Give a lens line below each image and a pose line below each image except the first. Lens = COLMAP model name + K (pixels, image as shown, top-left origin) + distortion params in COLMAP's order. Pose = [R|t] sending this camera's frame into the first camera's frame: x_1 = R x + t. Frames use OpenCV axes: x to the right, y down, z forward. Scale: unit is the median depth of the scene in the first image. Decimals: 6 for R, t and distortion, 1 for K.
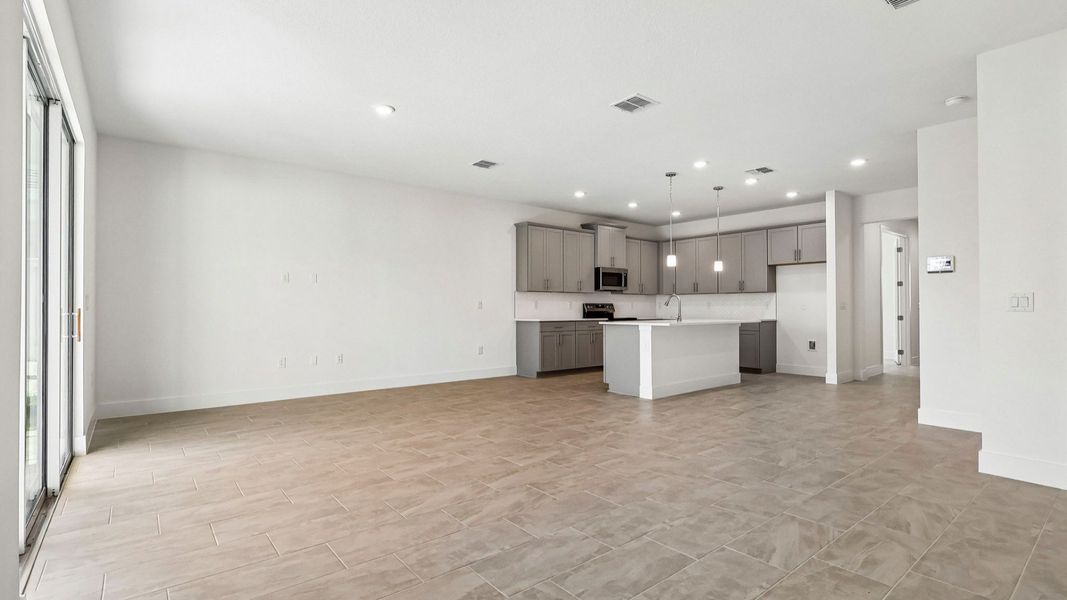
lens RADIAL K [[493.3, 0, 535.8], [0, 493.3, 305.6], [0, 0, 1]] dist [-0.000505, 0.000585]
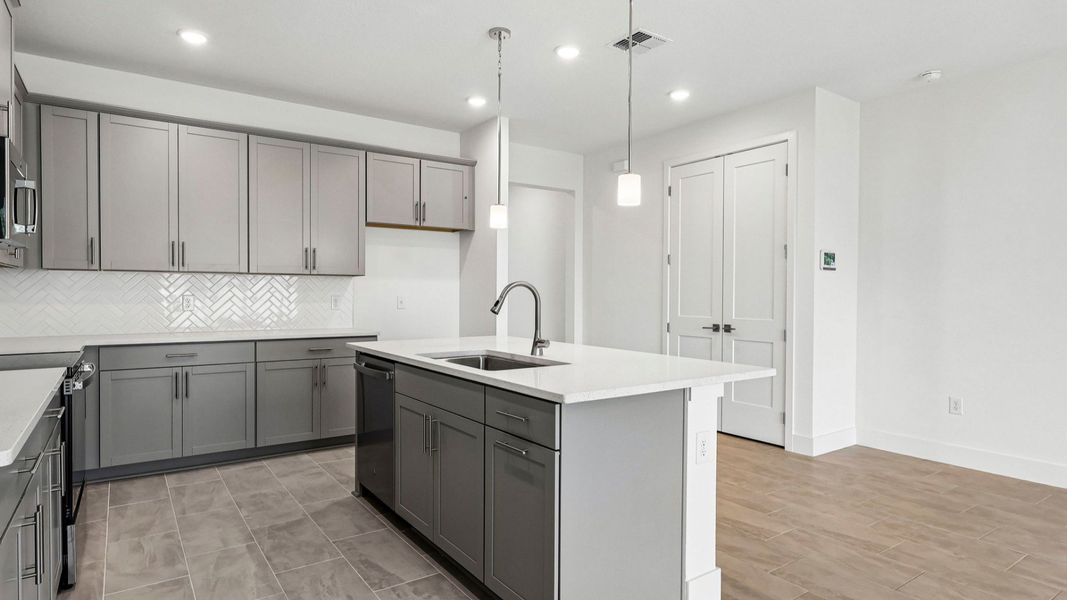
lens RADIAL K [[584.5, 0, 529.8], [0, 584.5, 303.4], [0, 0, 1]] dist [-0.006079, -0.000076]
pose [[0.070679, -0.015712, 0.997375, -0.119213], [-0.011667, 0.999795, 0.016577, -0.012393], [-0.997431, -0.012808, 0.070481, 0.833684]]
